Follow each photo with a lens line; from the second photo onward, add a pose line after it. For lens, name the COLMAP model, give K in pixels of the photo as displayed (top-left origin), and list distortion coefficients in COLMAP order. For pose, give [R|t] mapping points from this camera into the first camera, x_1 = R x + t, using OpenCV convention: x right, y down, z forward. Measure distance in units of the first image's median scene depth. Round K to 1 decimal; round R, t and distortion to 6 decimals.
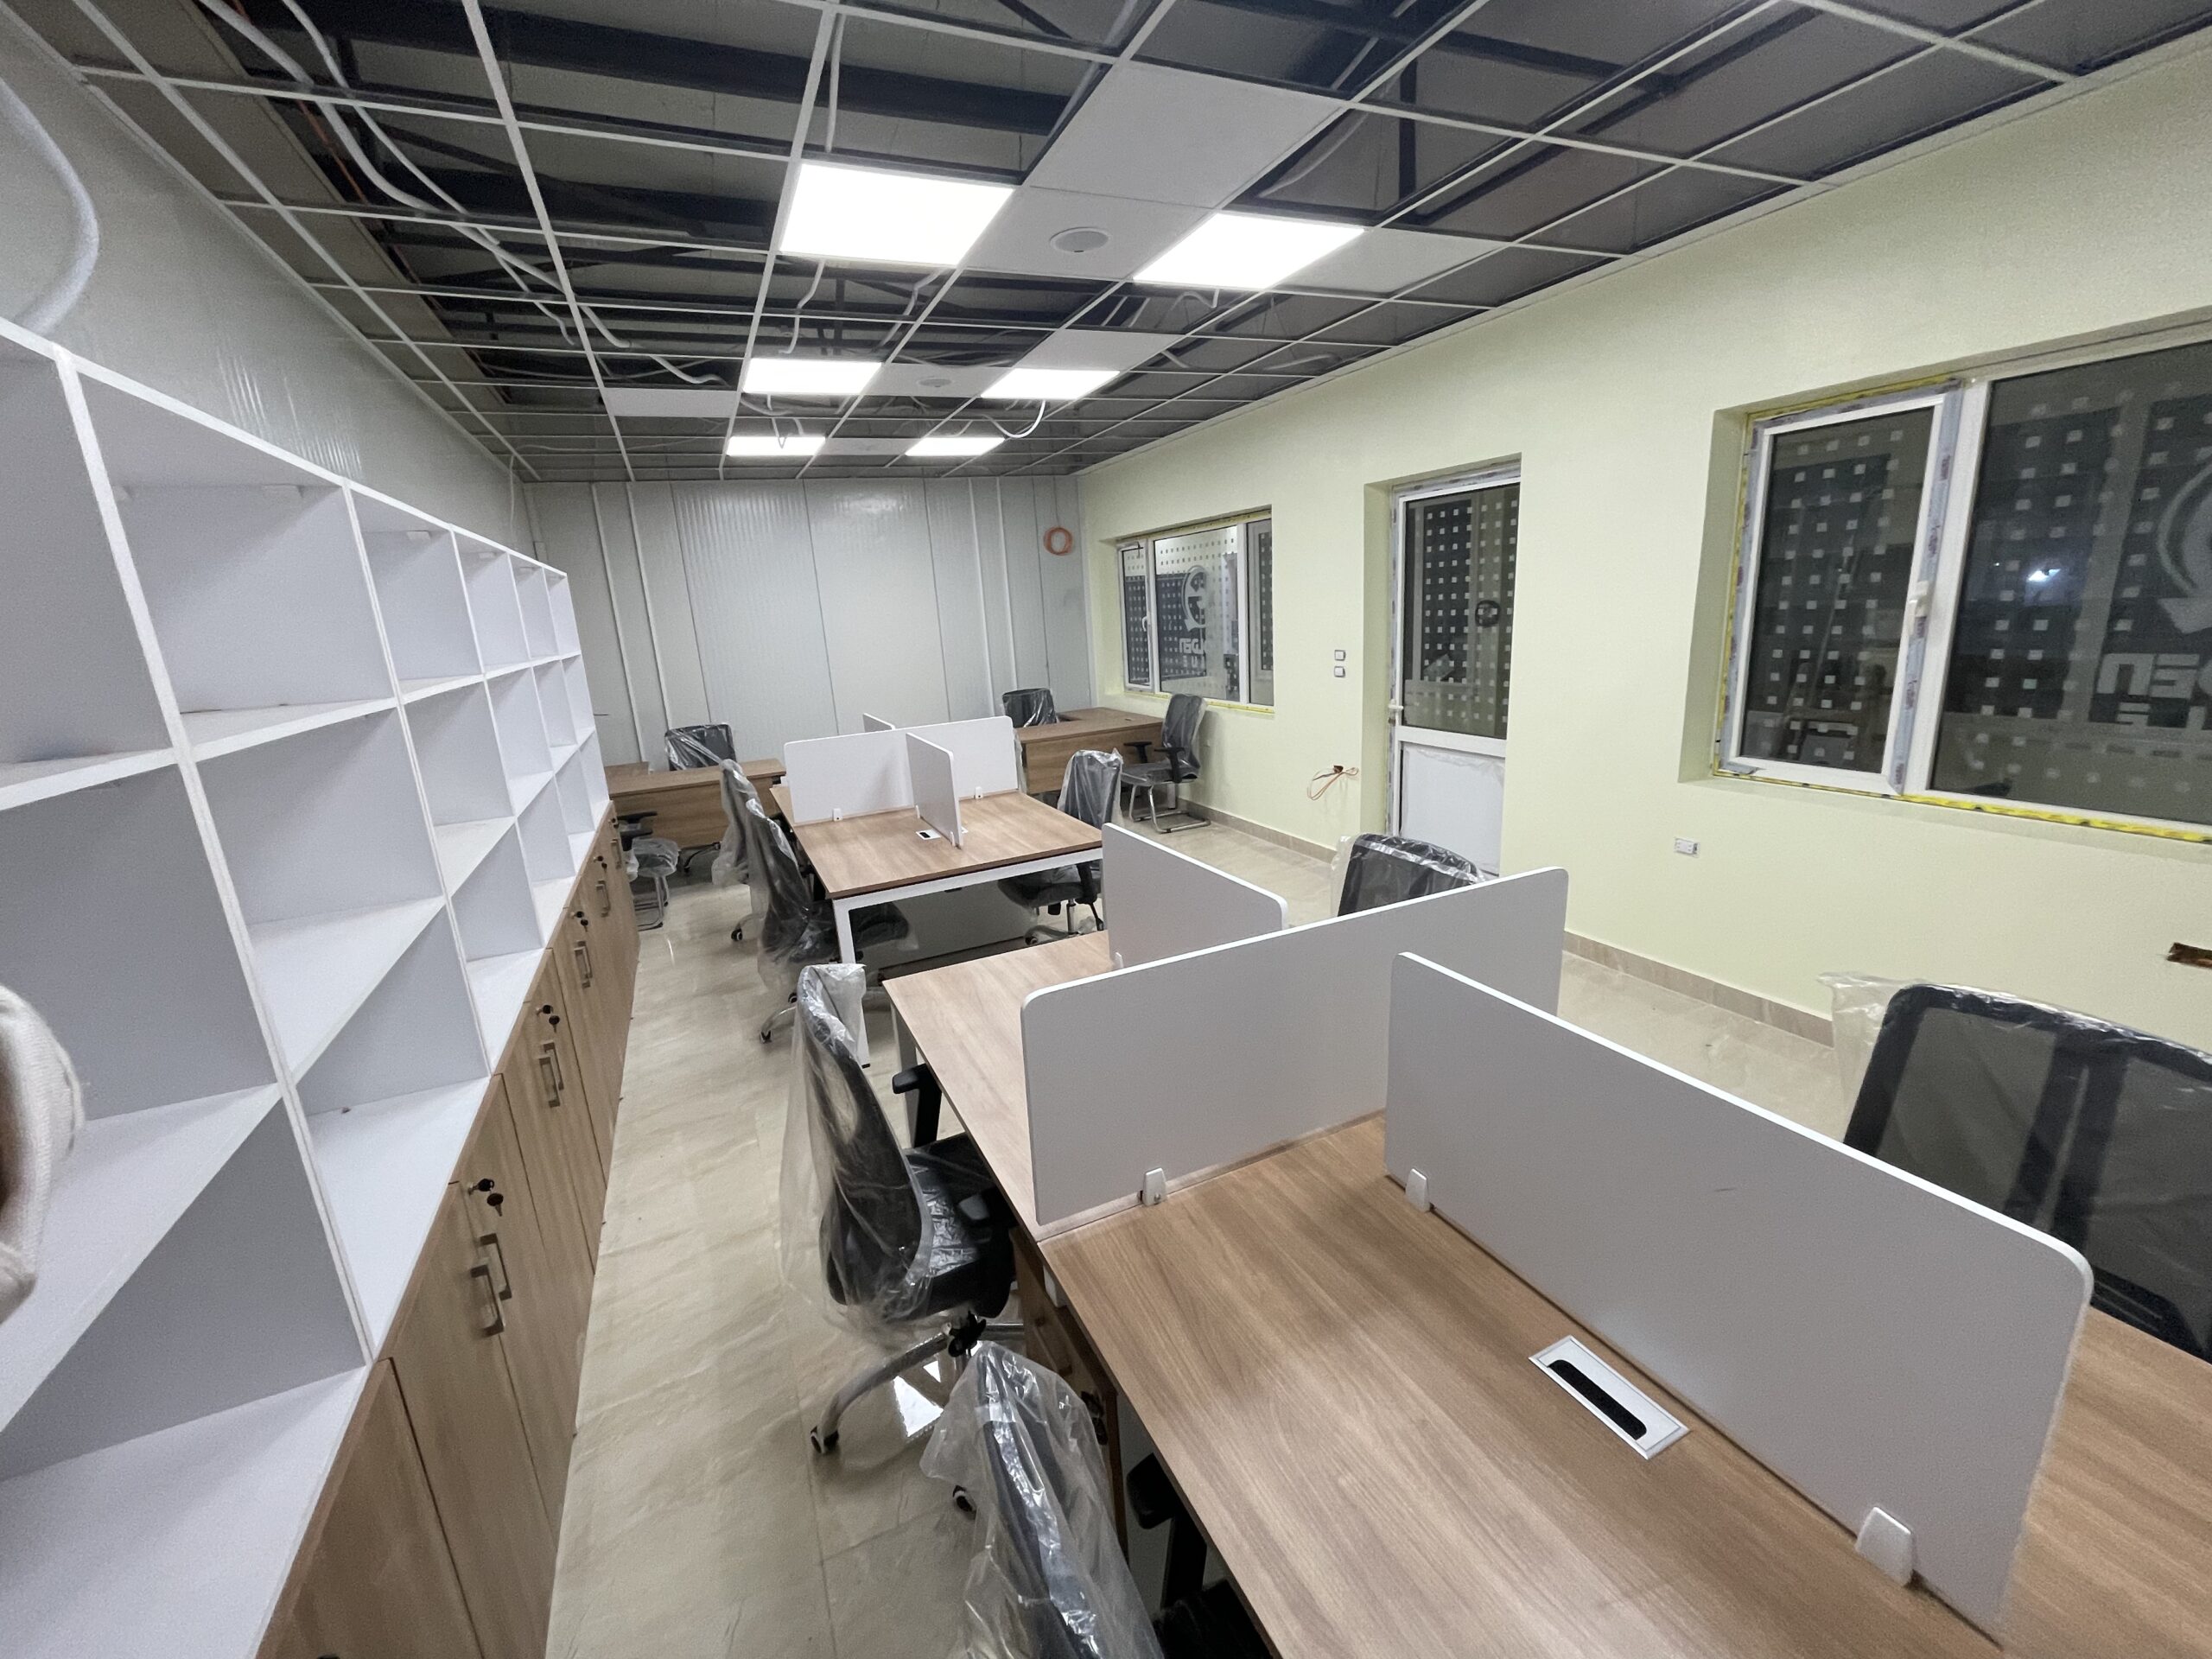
lens RADIAL K [[889.5, 0, 1084.3], [0, 889.5, 826.6], [0, 0, 1]] dist [-0.000922, -0.000657]
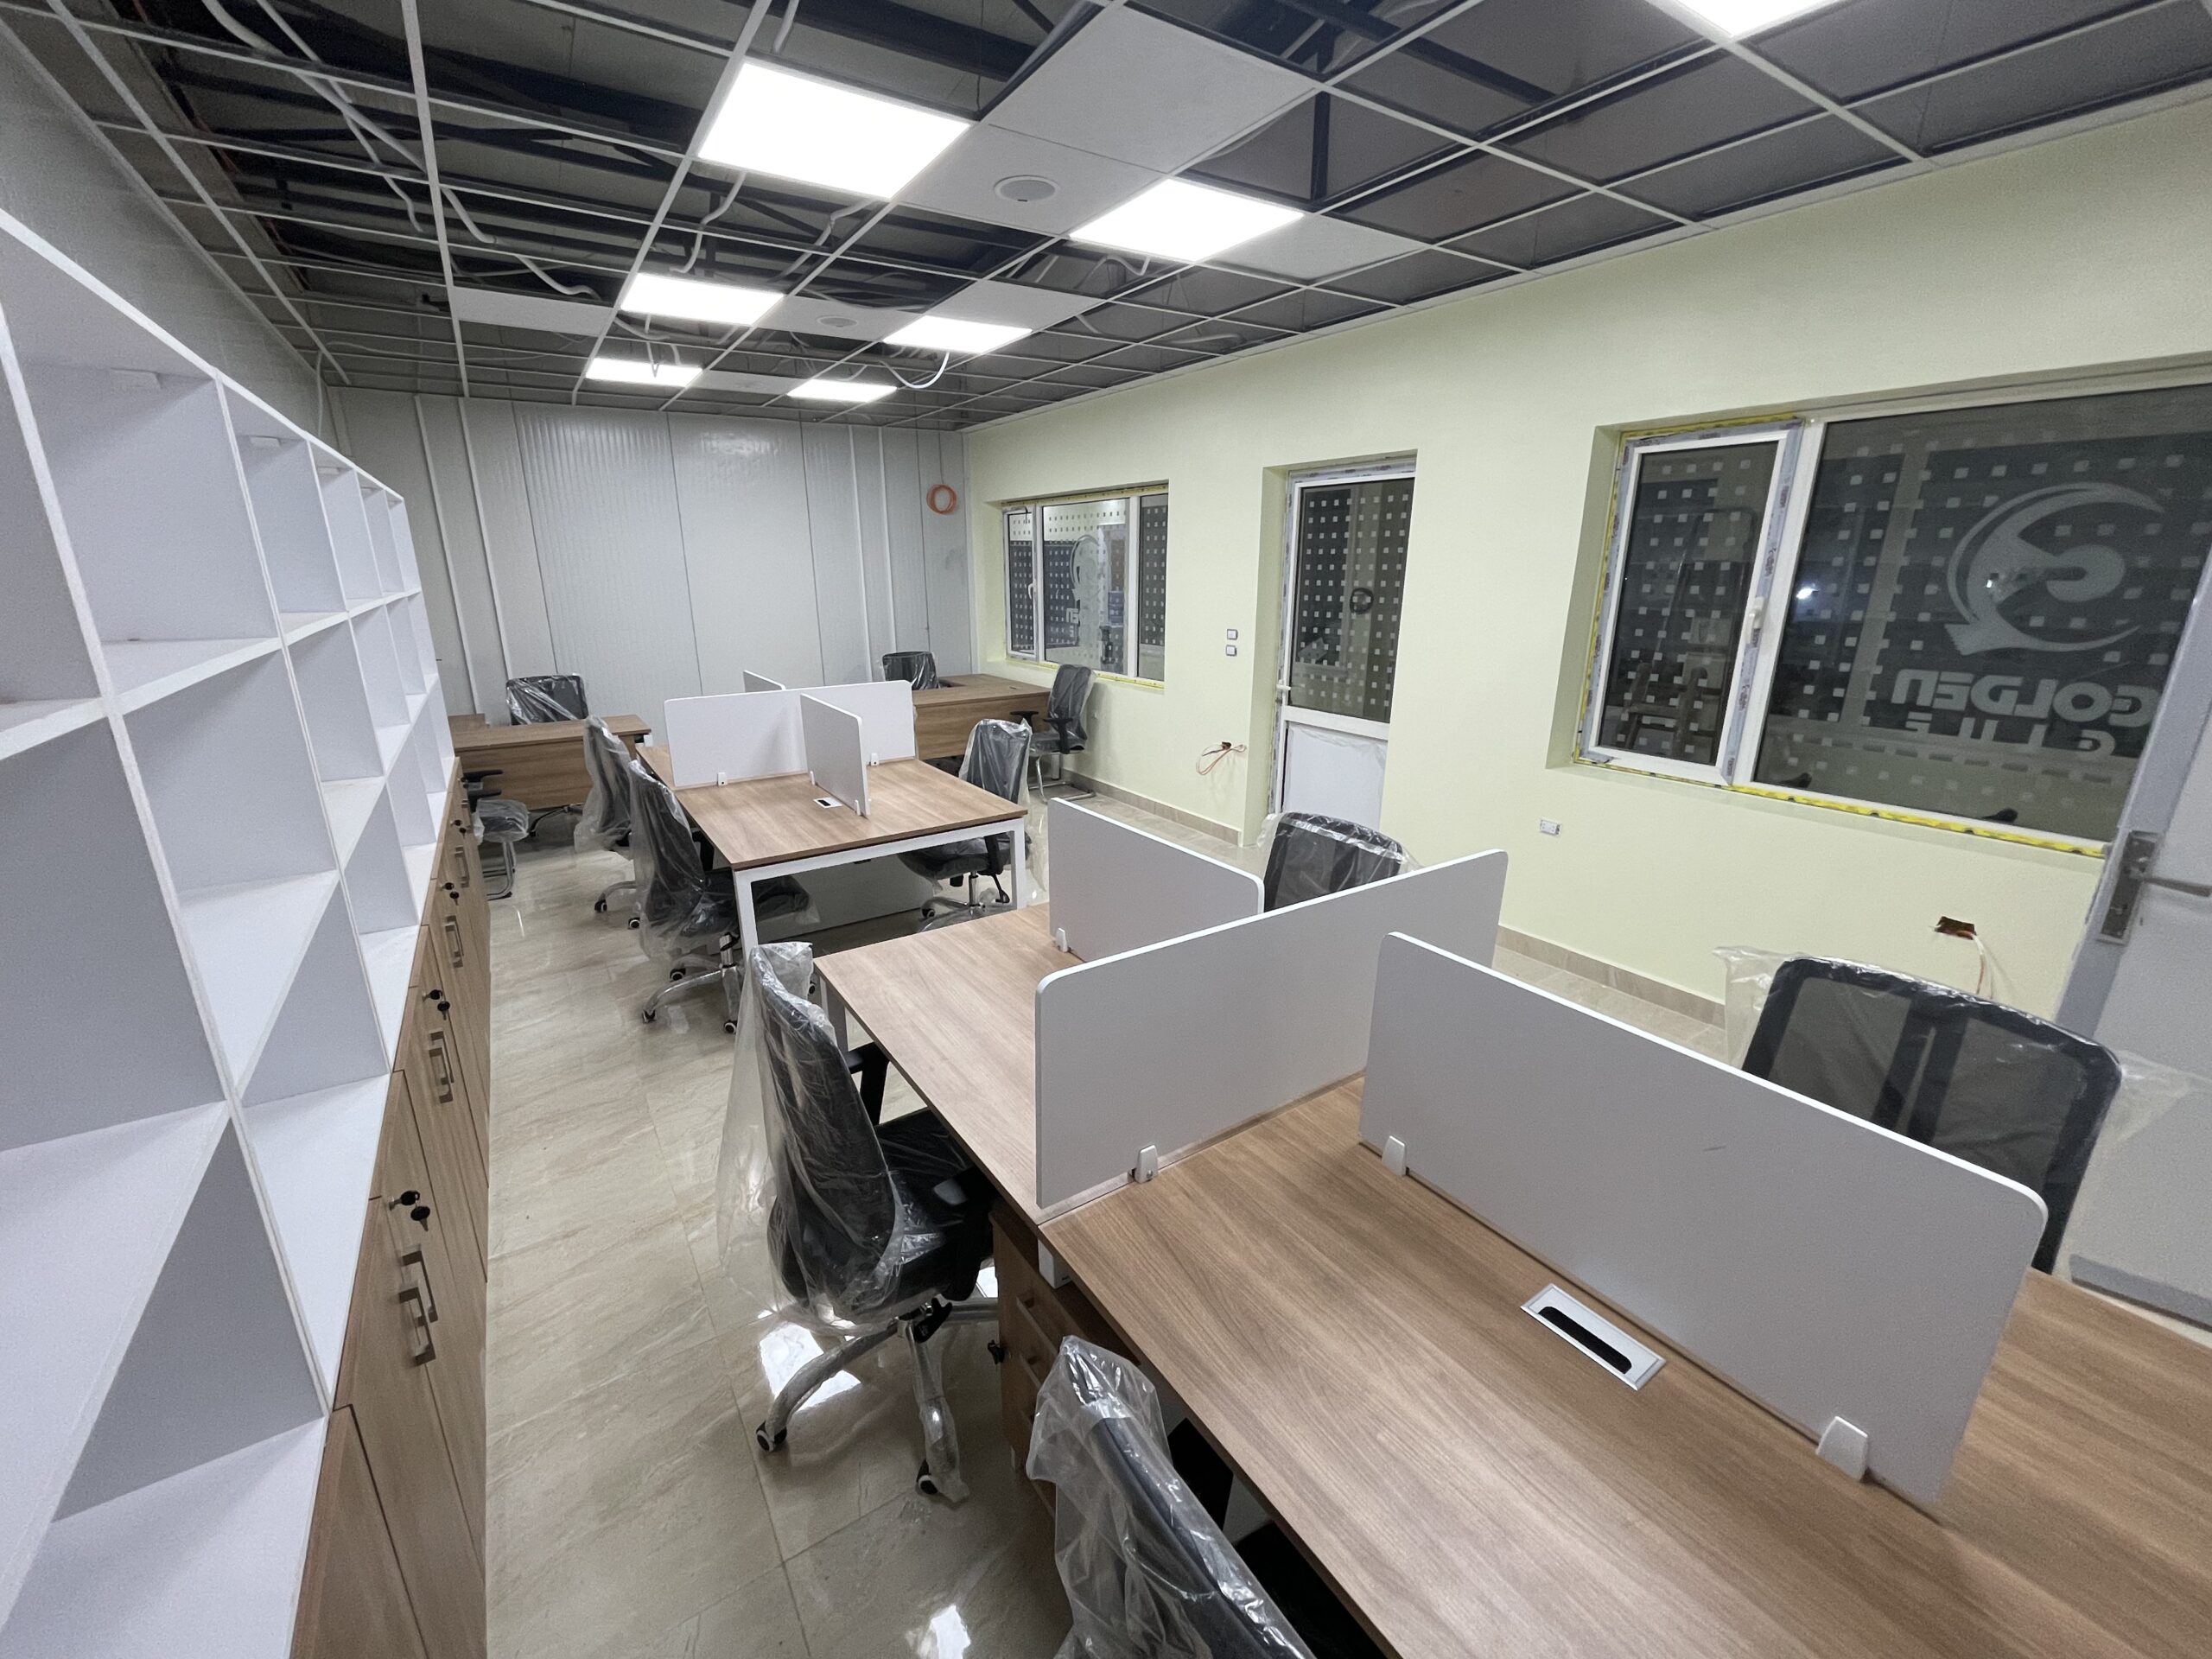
lens RADIAL K [[890.7, 0, 1083.3], [0, 890.7, 826.7], [0, 0, 1]] dist [-0.002718, 0.000304]
pose [[0.986414, 0.015229, 0.163572, -0.074151], [-0.021152, 0.999180, 0.034532, -0.004669], [-0.162912, -0.037523, 0.985927, 0.013857]]
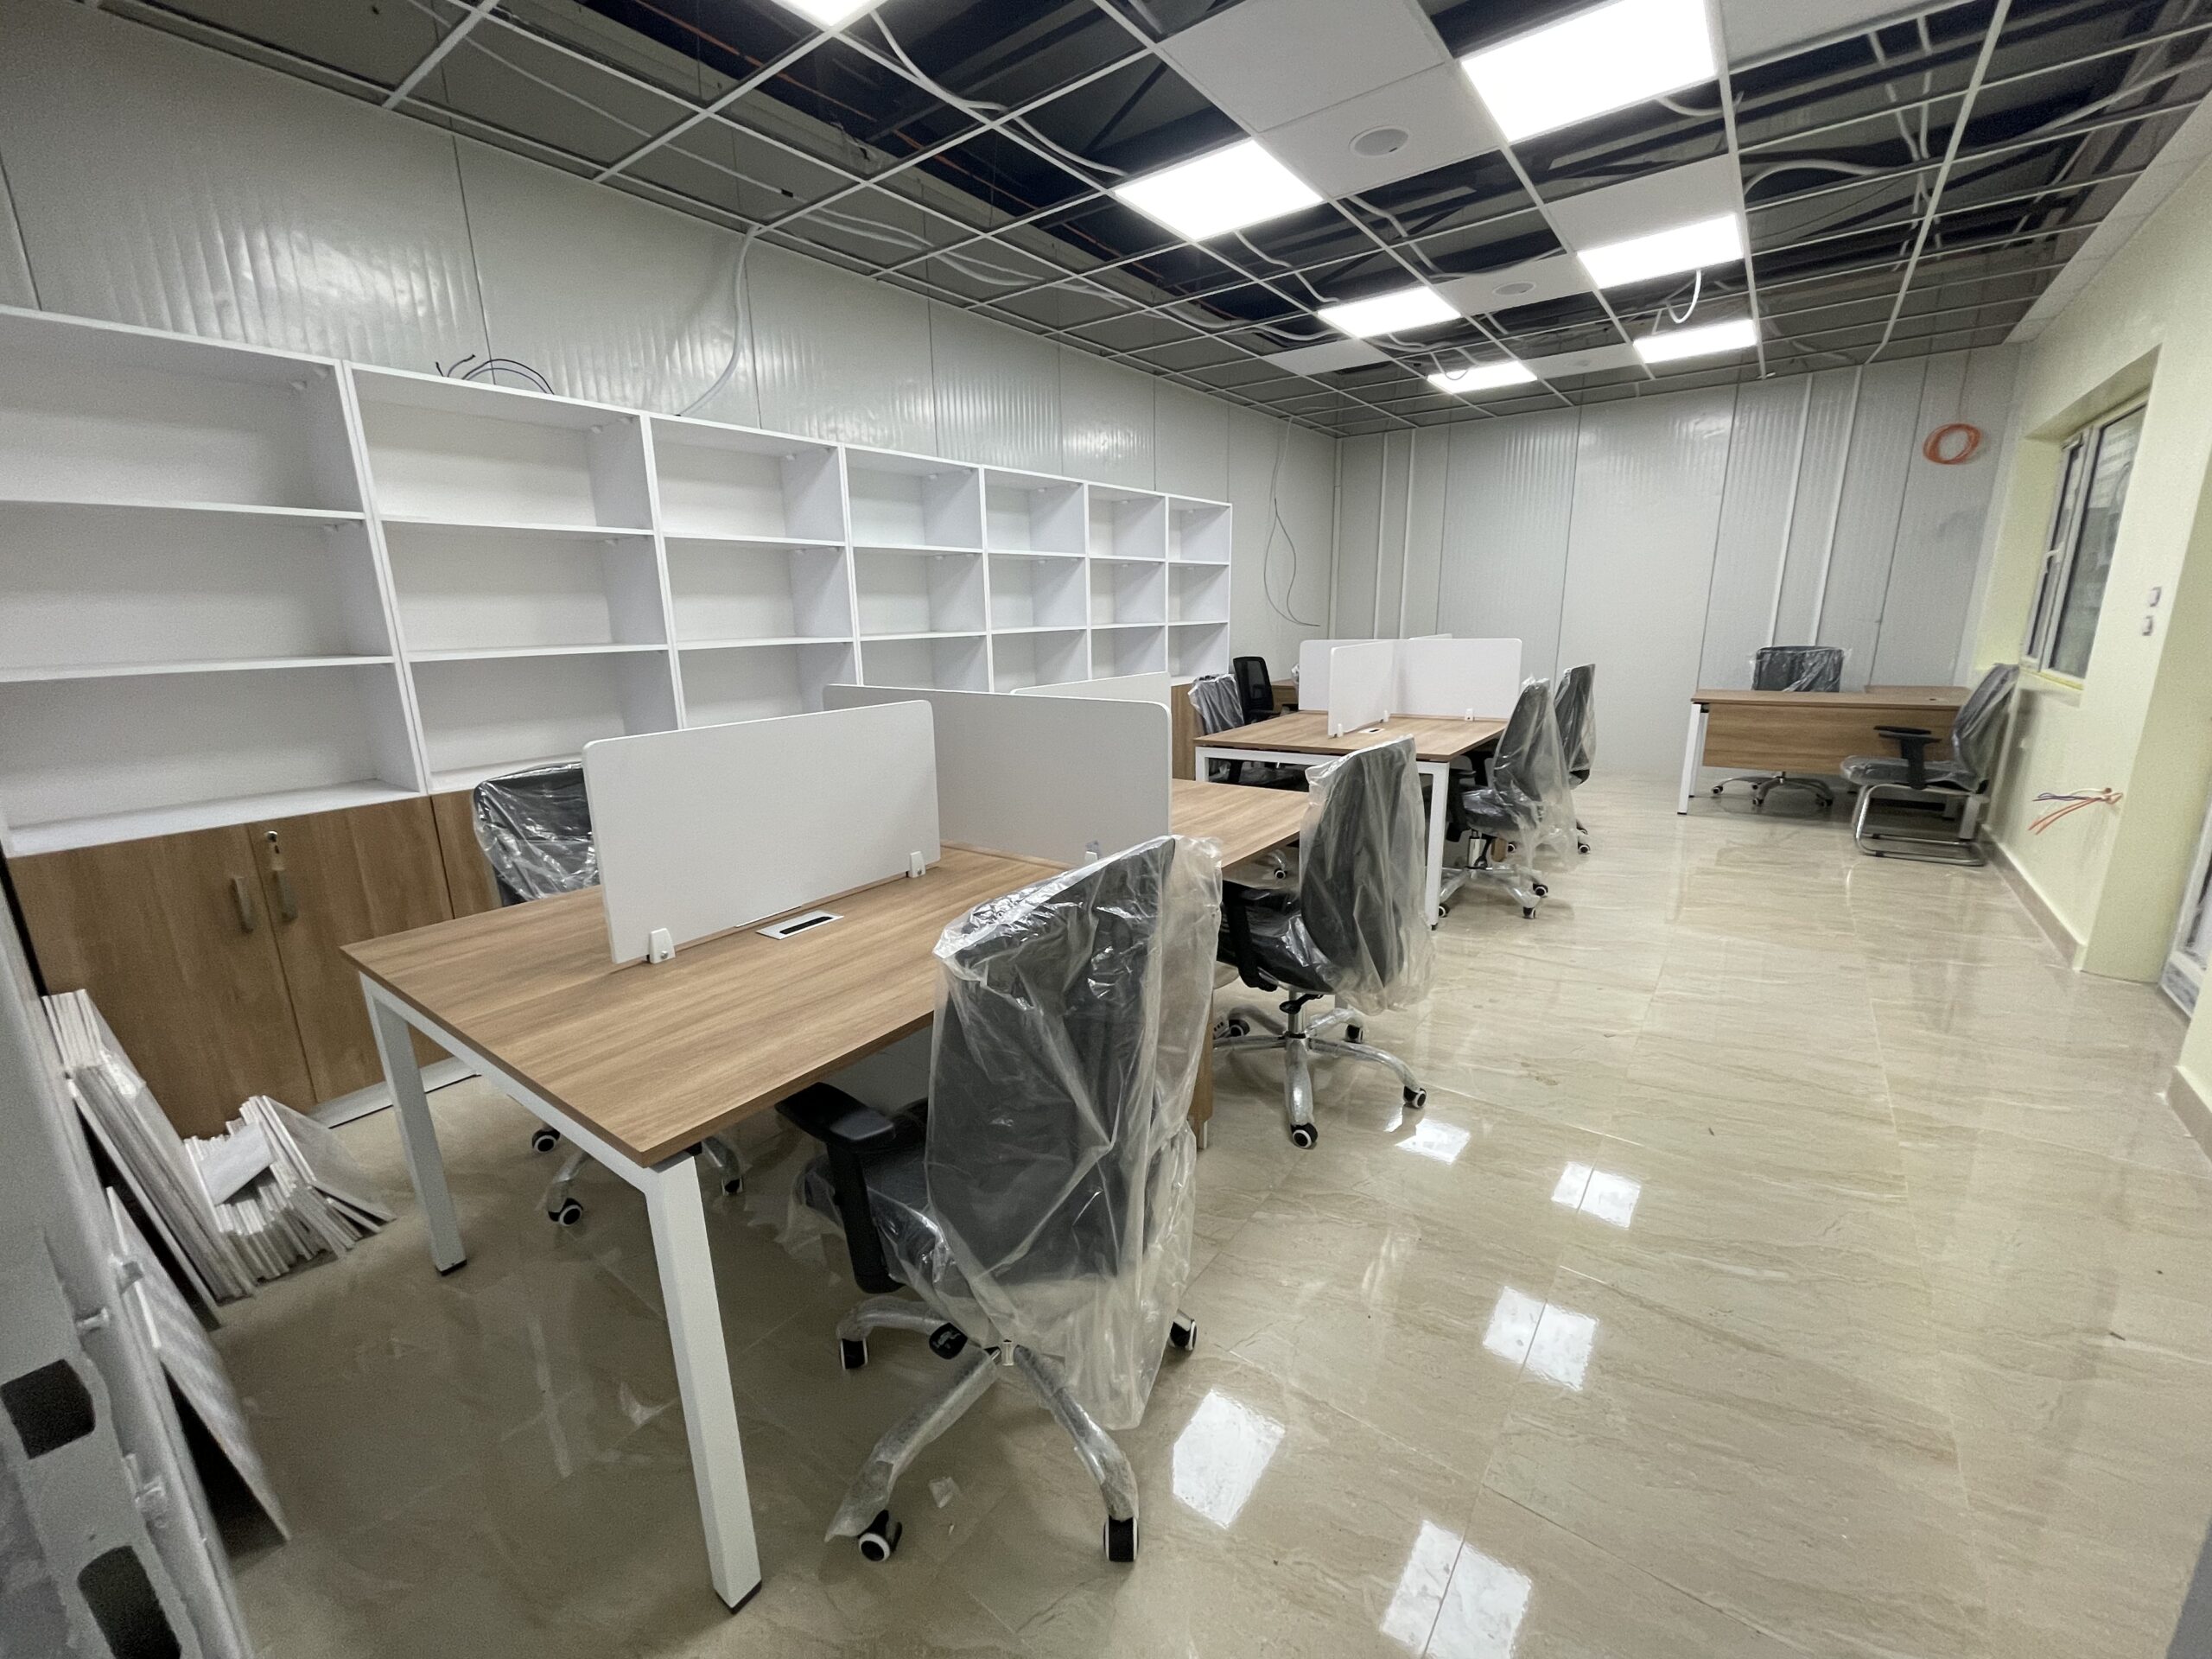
lens RADIAL K [[889.5, 0, 1084.3], [0, 889.5, 826.6], [0, 0, 1]] dist [-0.000922, -0.000657]
pose [[0.478041, 0.256603, -0.840019, 0.754105], [-0.223175, 0.960472, 0.166392, 0.016151], [0.849511, 0.107929, 0.516412, 0.206163]]
